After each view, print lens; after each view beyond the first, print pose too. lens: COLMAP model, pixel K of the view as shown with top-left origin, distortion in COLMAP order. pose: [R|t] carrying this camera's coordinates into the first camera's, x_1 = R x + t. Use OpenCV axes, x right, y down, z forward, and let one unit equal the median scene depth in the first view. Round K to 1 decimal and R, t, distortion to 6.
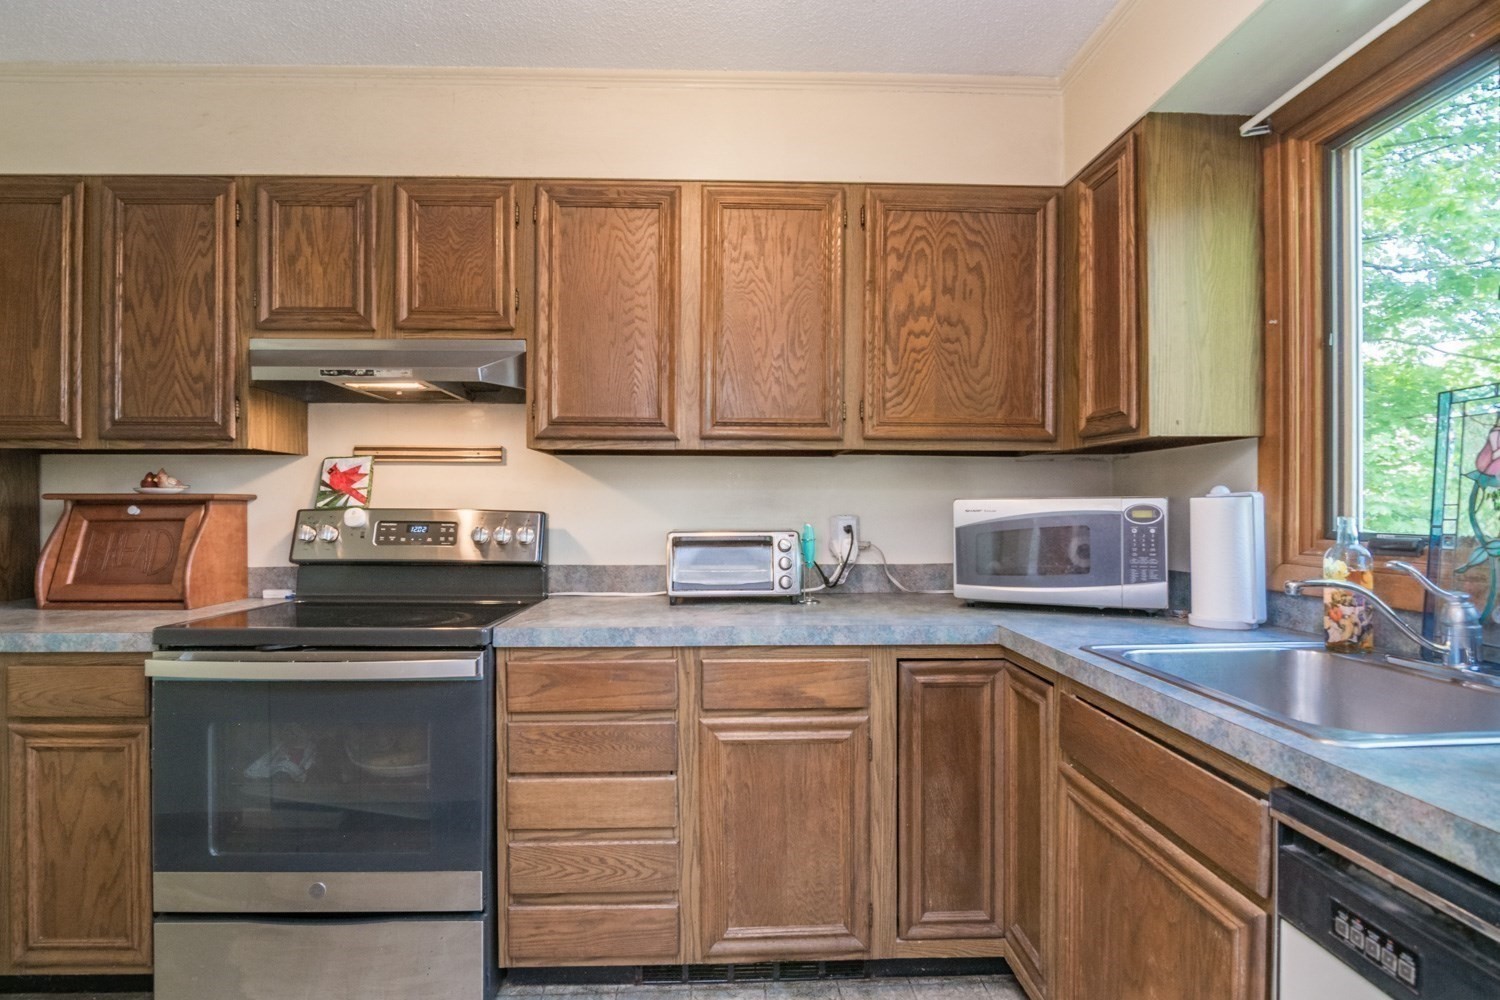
lens RADIAL K [[752.6, 0, 739.7], [0, 752.6, 504.5], [0, 0, 1]] dist [-0.012286, -0.001756]
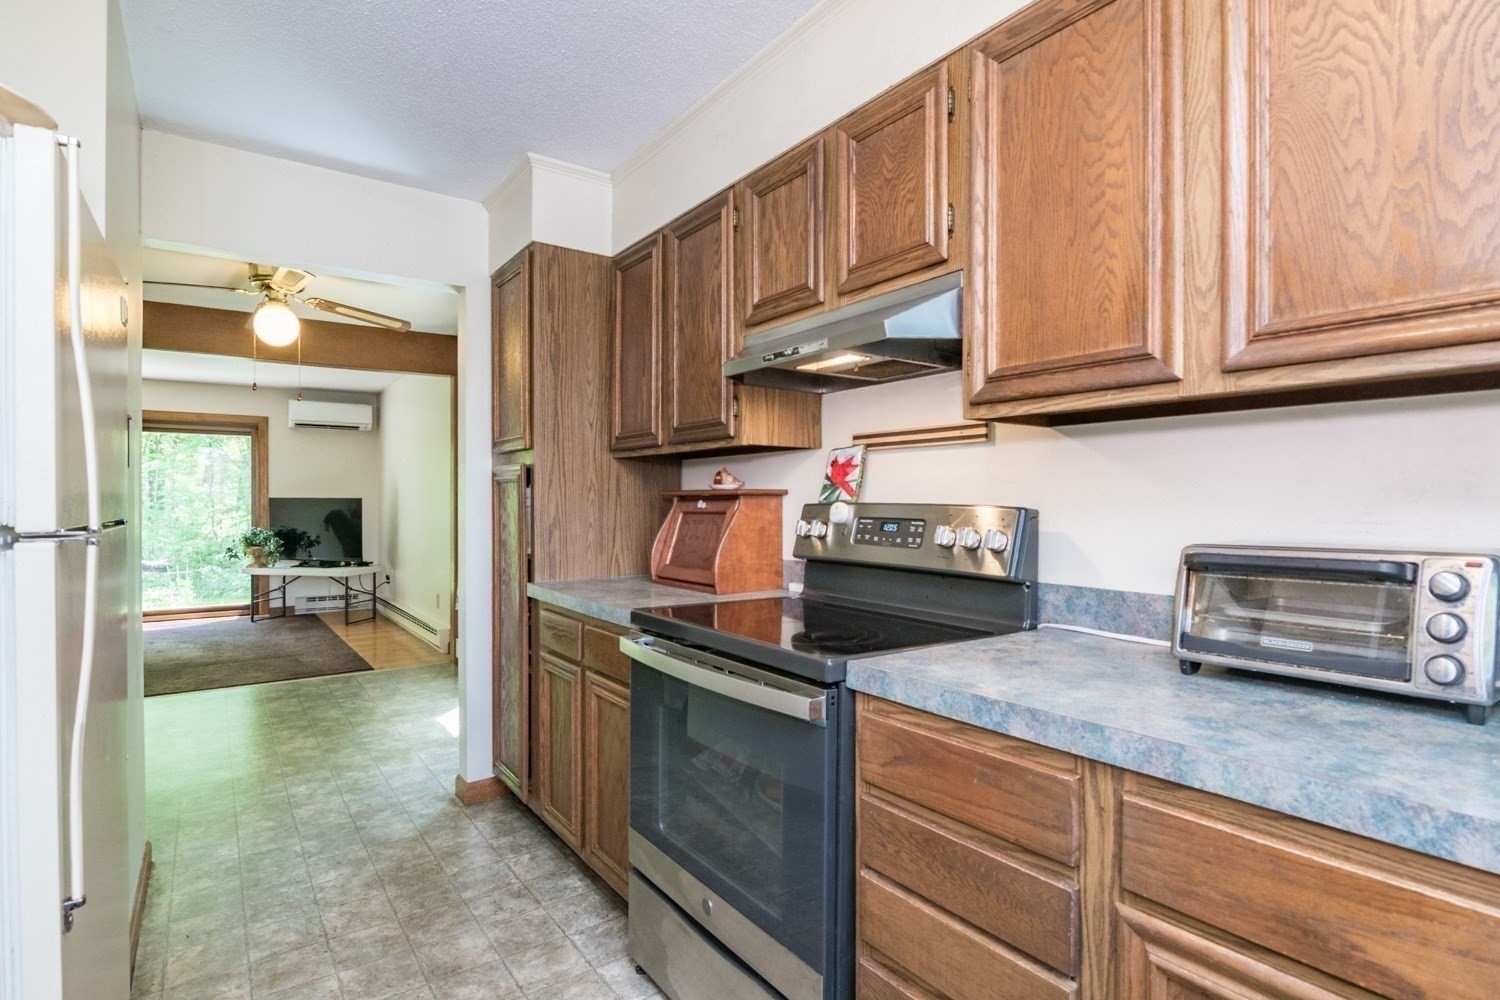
lens RADIAL K [[752.6, 0, 748.9], [0, 752.6, 503.6], [0, 0, 1]] dist [-0.012286, -0.001756]
pose [[0.544248, 0.001240, -0.838923, 0.211192], [0.003643, 0.999986, 0.003841, 0.002358], [0.838917, -0.005147, 0.544236, 0.433366]]
